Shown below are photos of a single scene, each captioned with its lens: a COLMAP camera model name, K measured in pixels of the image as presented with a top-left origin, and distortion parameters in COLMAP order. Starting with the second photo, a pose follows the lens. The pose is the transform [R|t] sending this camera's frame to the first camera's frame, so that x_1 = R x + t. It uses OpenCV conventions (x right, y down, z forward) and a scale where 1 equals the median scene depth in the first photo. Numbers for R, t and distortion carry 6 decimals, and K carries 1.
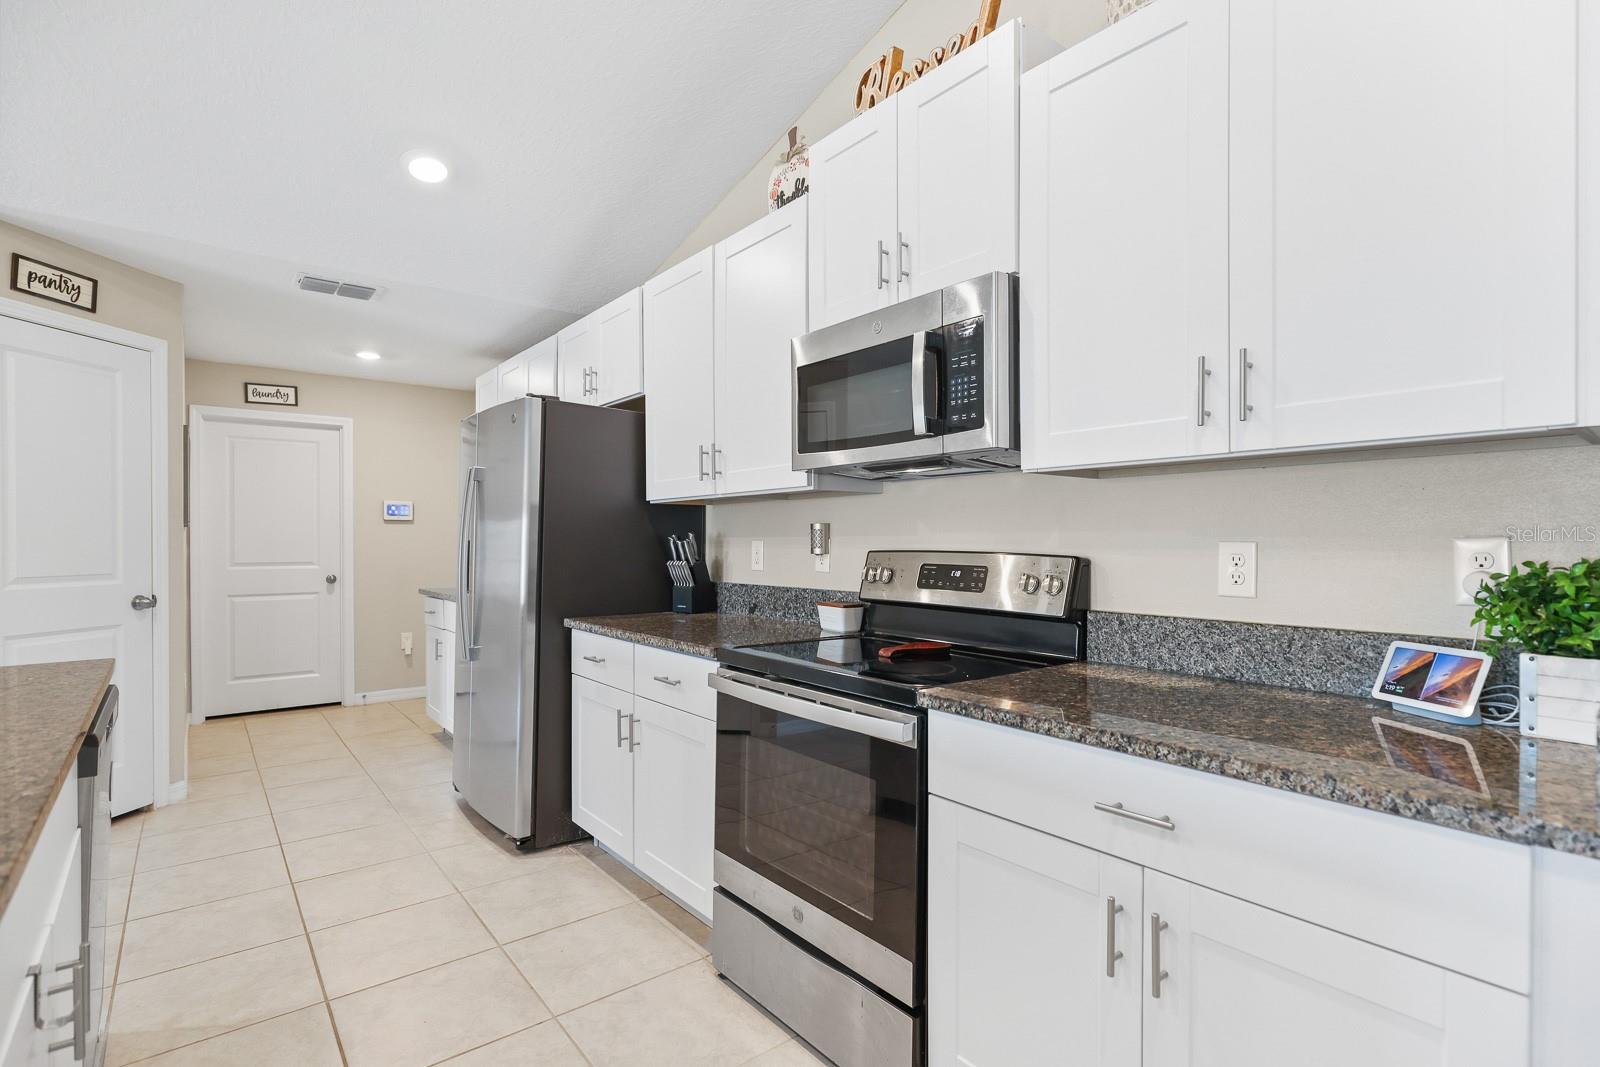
lens RADIAL K [[776.0, 0, 799.7], [0, 776.0, 539.4], [0, 0, 1]] dist [-0.000562, -0.000126]
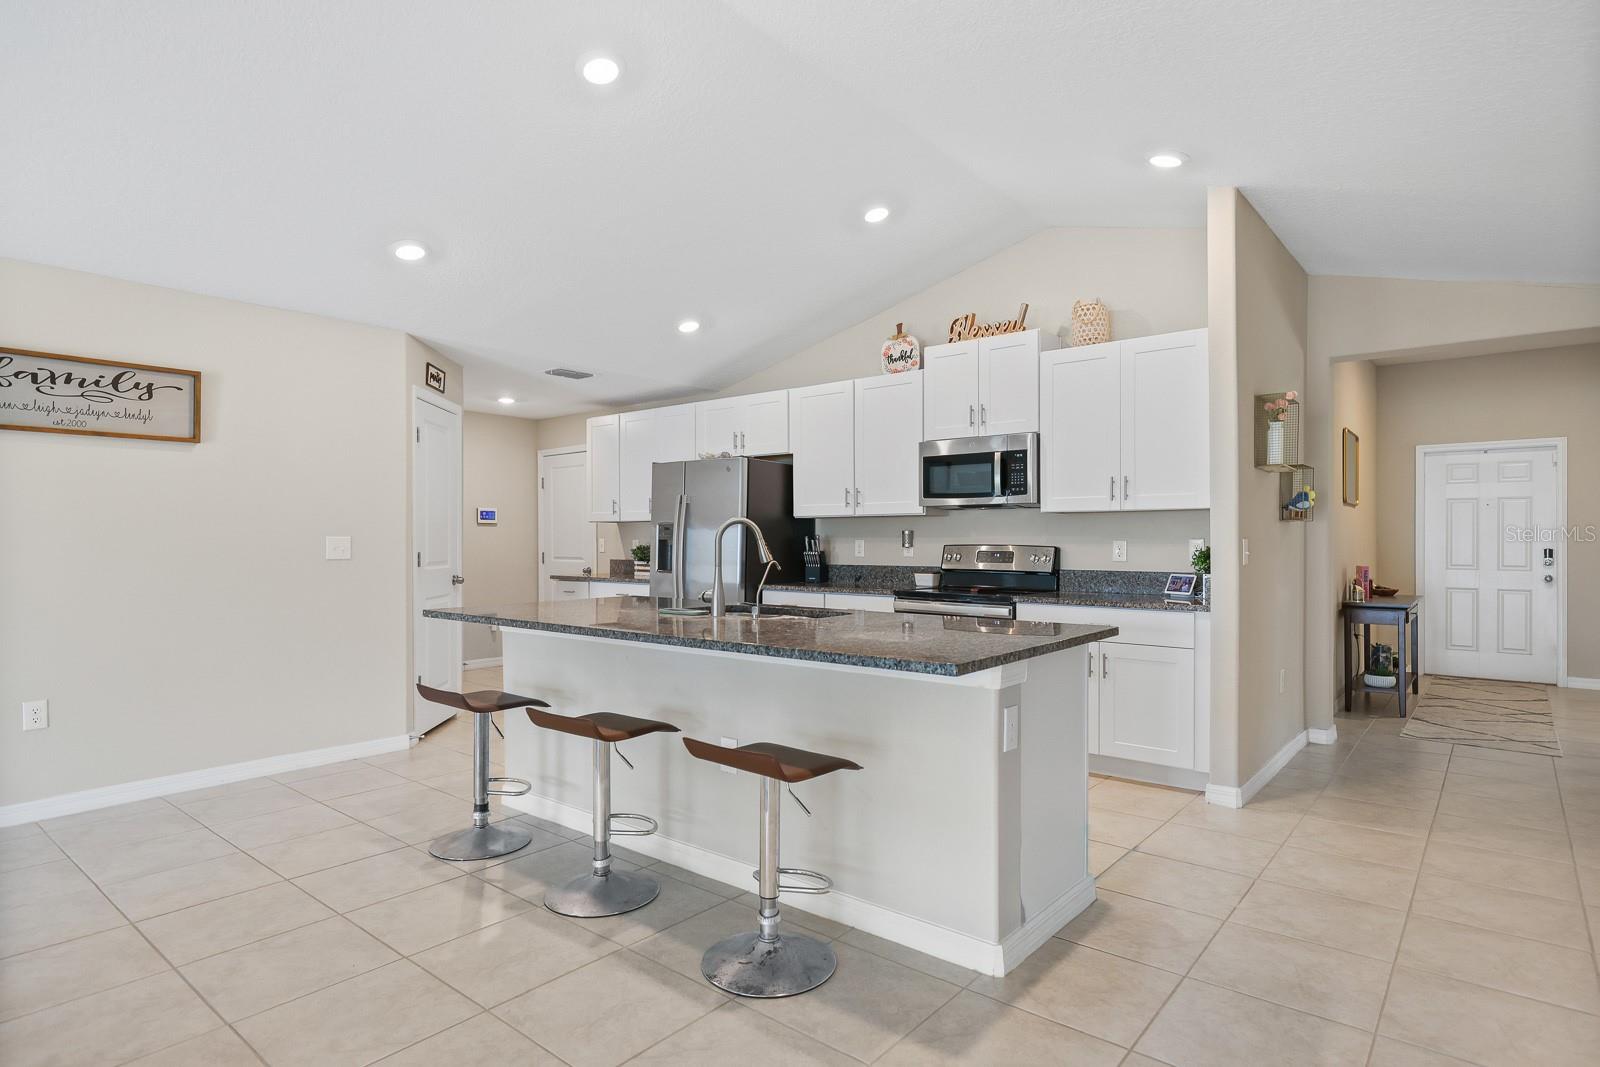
lens RADIAL K [[854.9, 0, 800.0], [0, 854.9, 533.5], [0, 0, 1]] dist [-0.000613, 0.000022]
pose [[0.978335, 0.002316, 0.207016, -0.805678], [-0.000911, 0.999976, -0.006881, 0.000768], [-0.207027, 0.006543, 0.978313, -1.181782]]
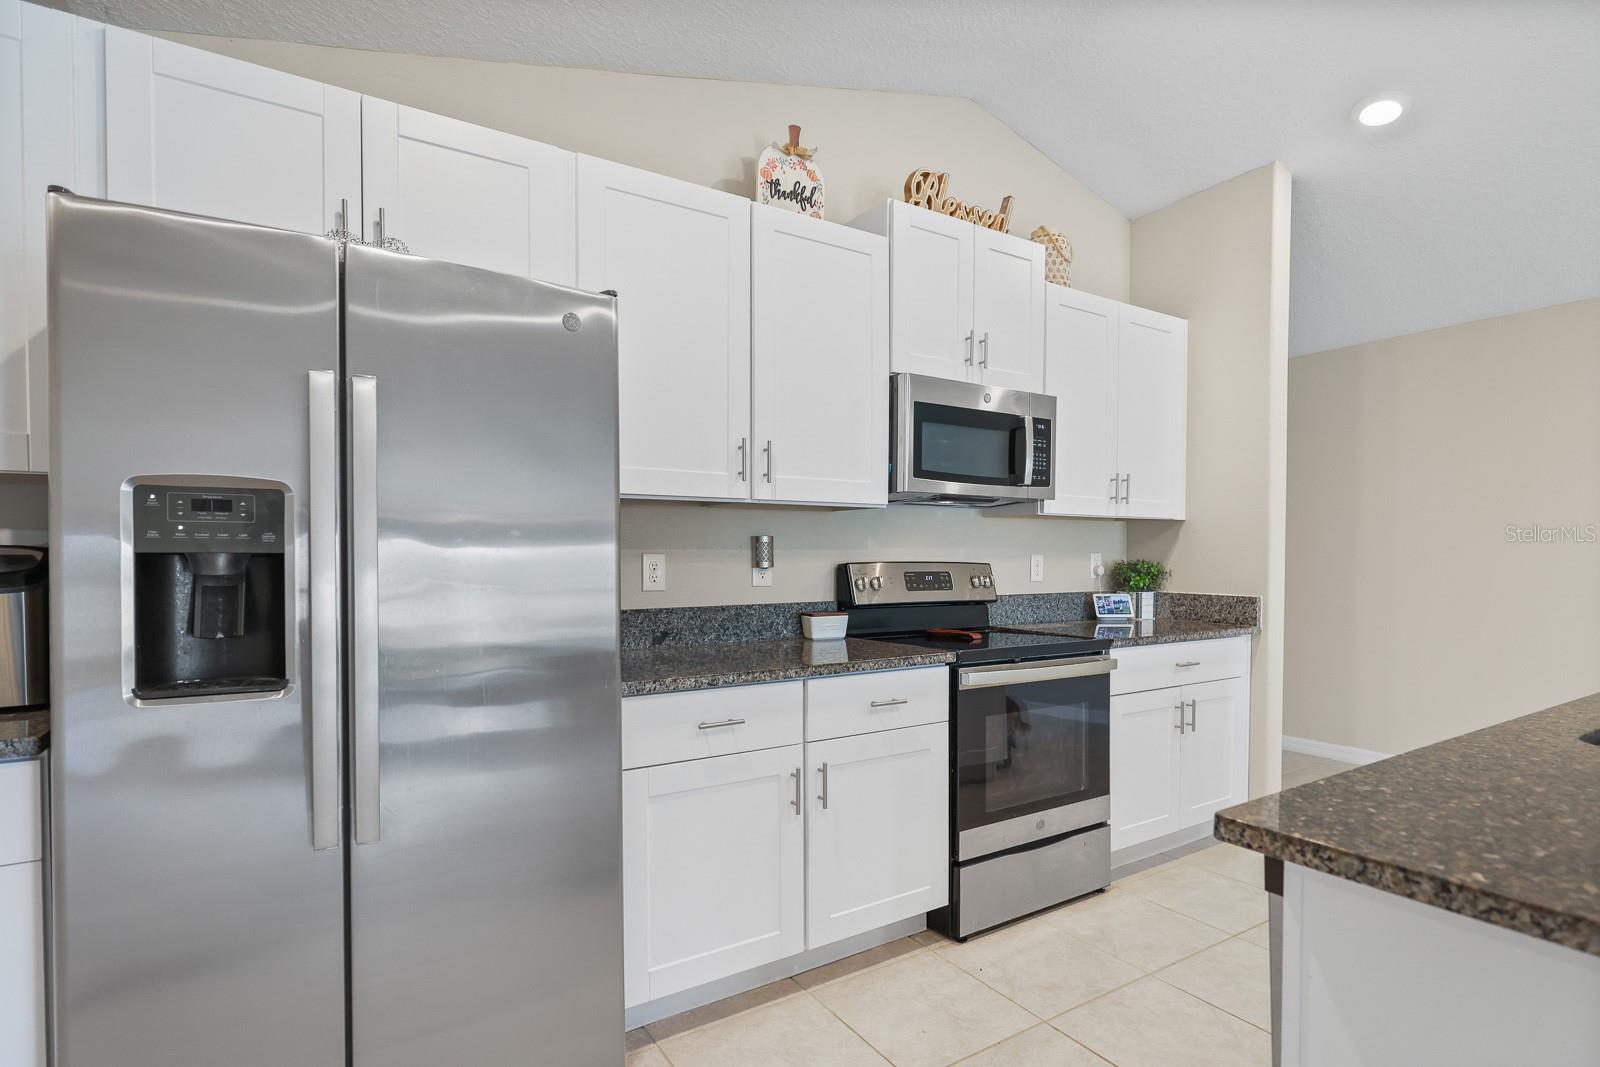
lens RADIAL K [[804.0, 0, 801.8], [0, 804.0, 571.4], [0, 0, 1]] dist [-0.000166, 0.000047]
pose [[0.098606, -0.021858, 0.994886, -1.198014], [-0.002063, 0.999752, 0.022170, 0.001539], [-0.995124, -0.004238, 0.098537, 1.054233]]
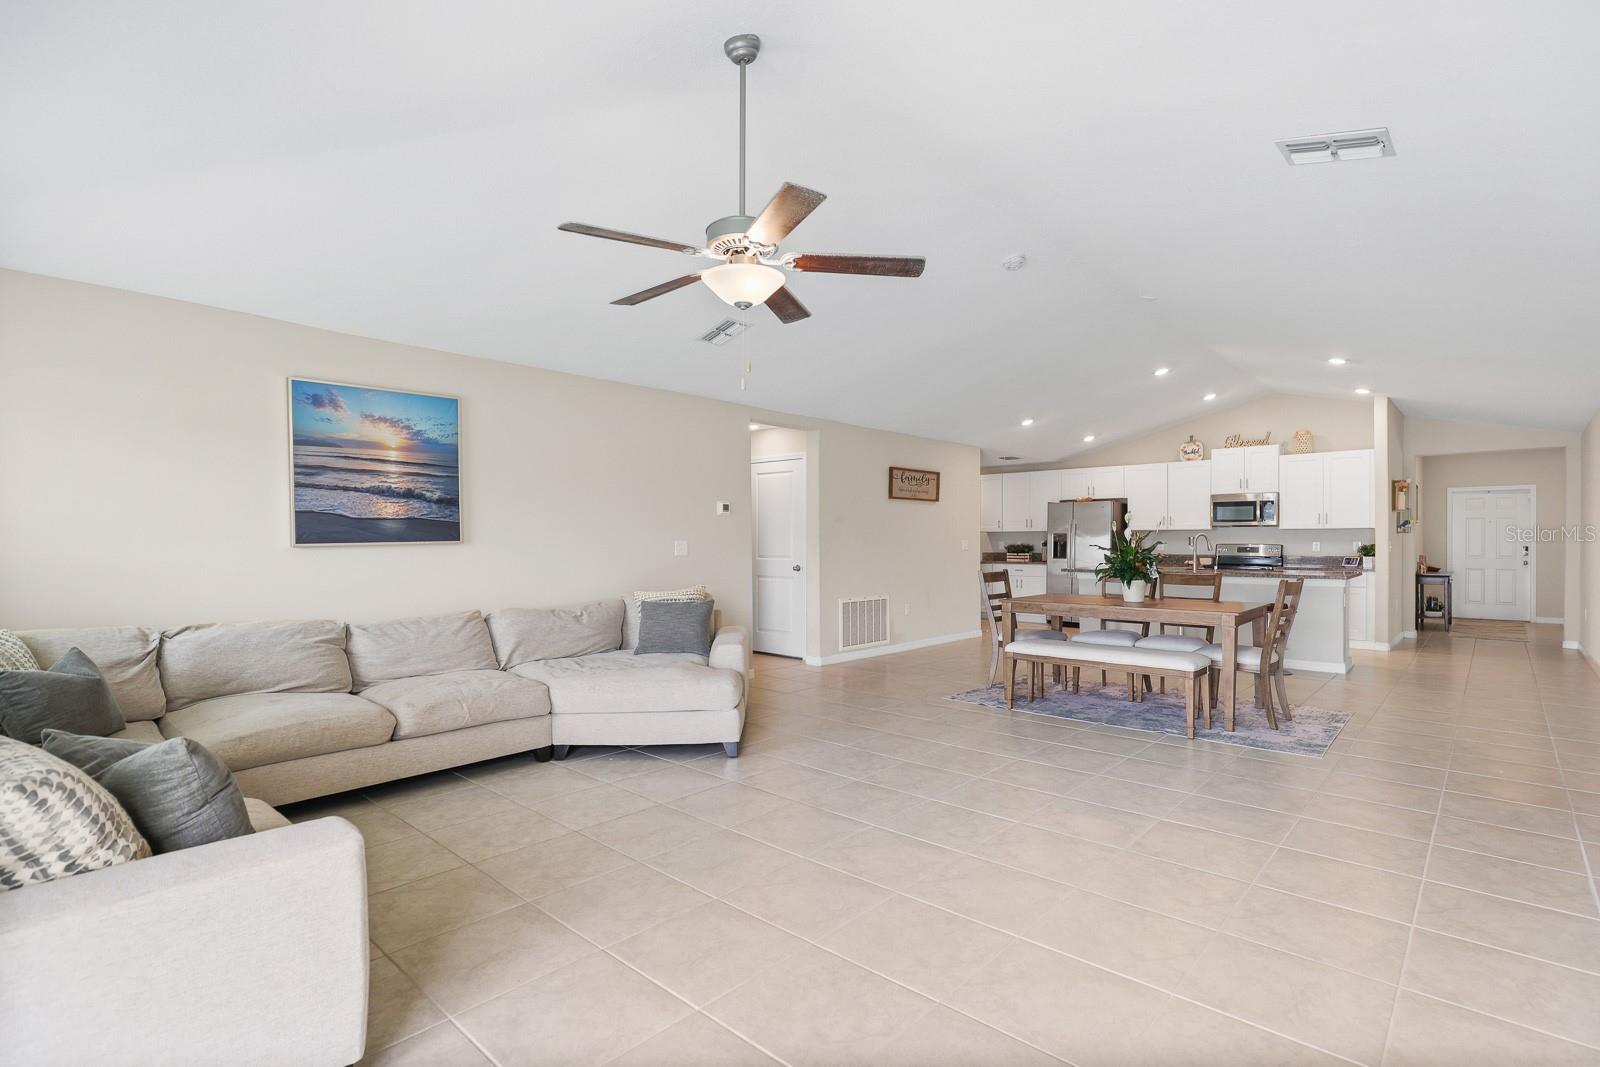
lens RADIAL K [[764.7, 0, 800.4], [0, 764.7, 543.0], [0, 0, 1]] dist [0.001442, -0.000482]
pose [[0.987191, 0.000083, 0.159541, -3.022207], [-0.000280, 0.999999, 0.001214, 0.005519], [-0.159541, -0.001243, 0.987190, -2.922279]]
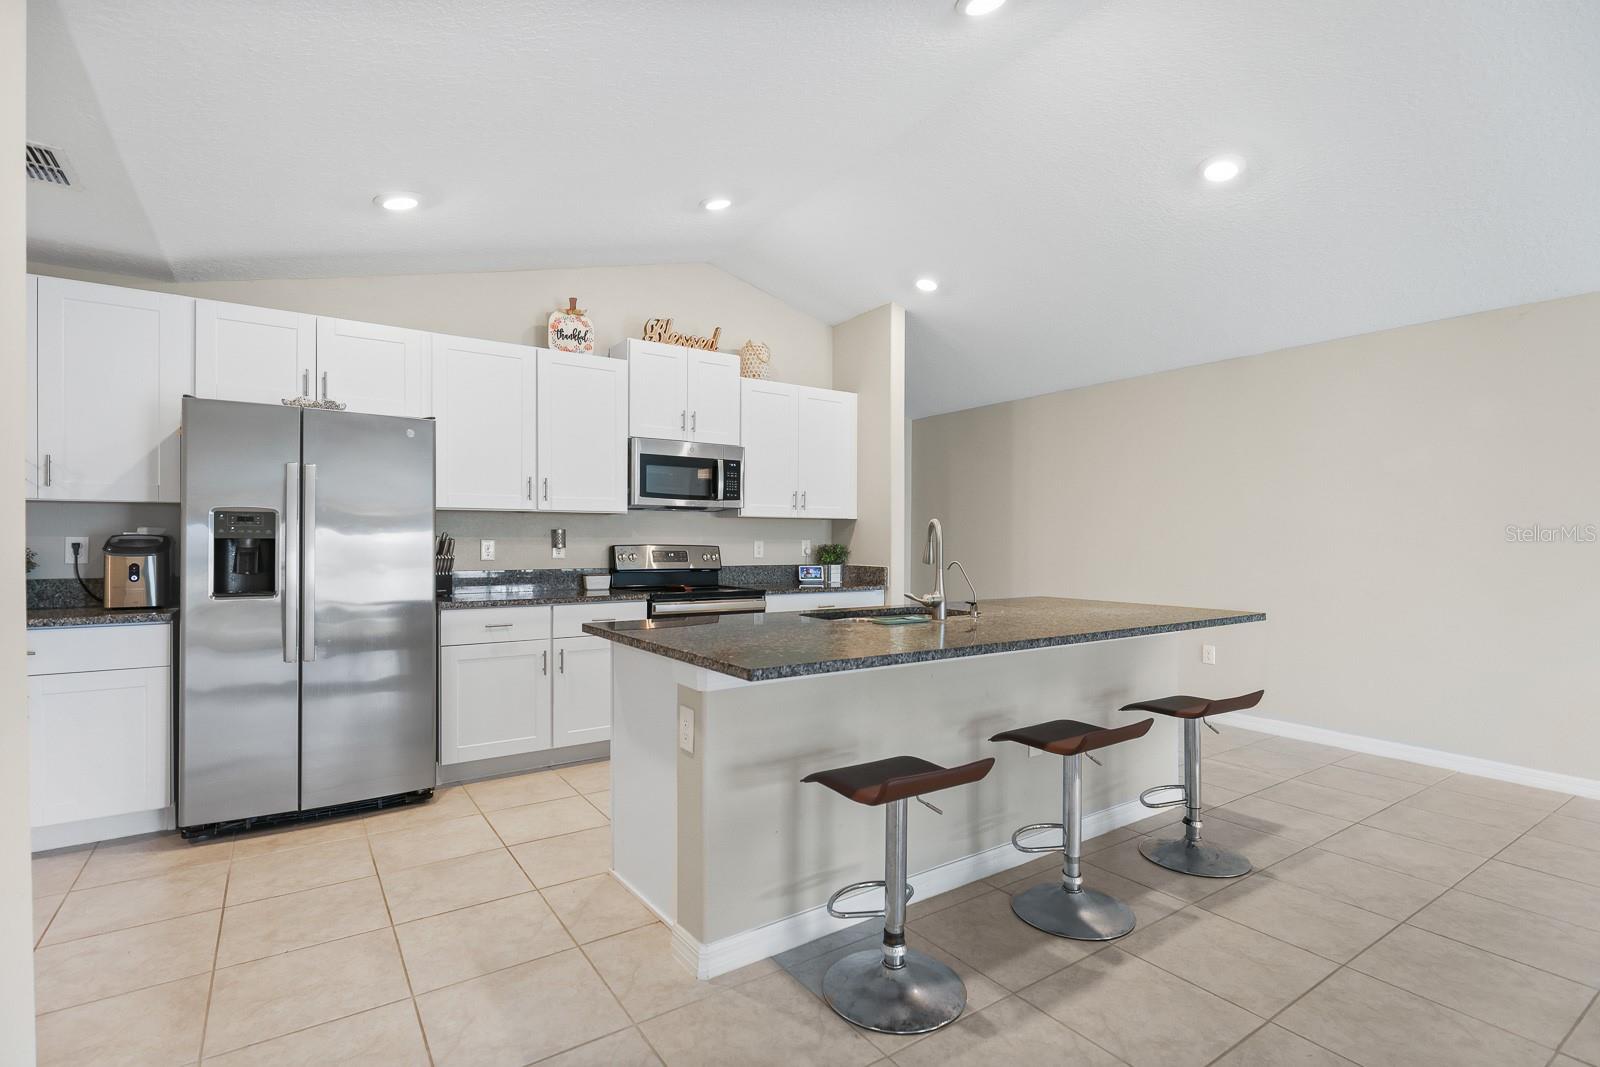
lens RADIAL K [[764.7, 0, 800.4], [0, 764.7, 543.0], [0, 0, 1]] dist [0.001442, -0.000482]
pose [[0.067868, -0.002137, 0.997692, -1.953625], [-0.003706, 0.999990, 0.002394, 0.003258], [-0.997687, -0.003860, 0.067859, 0.457201]]
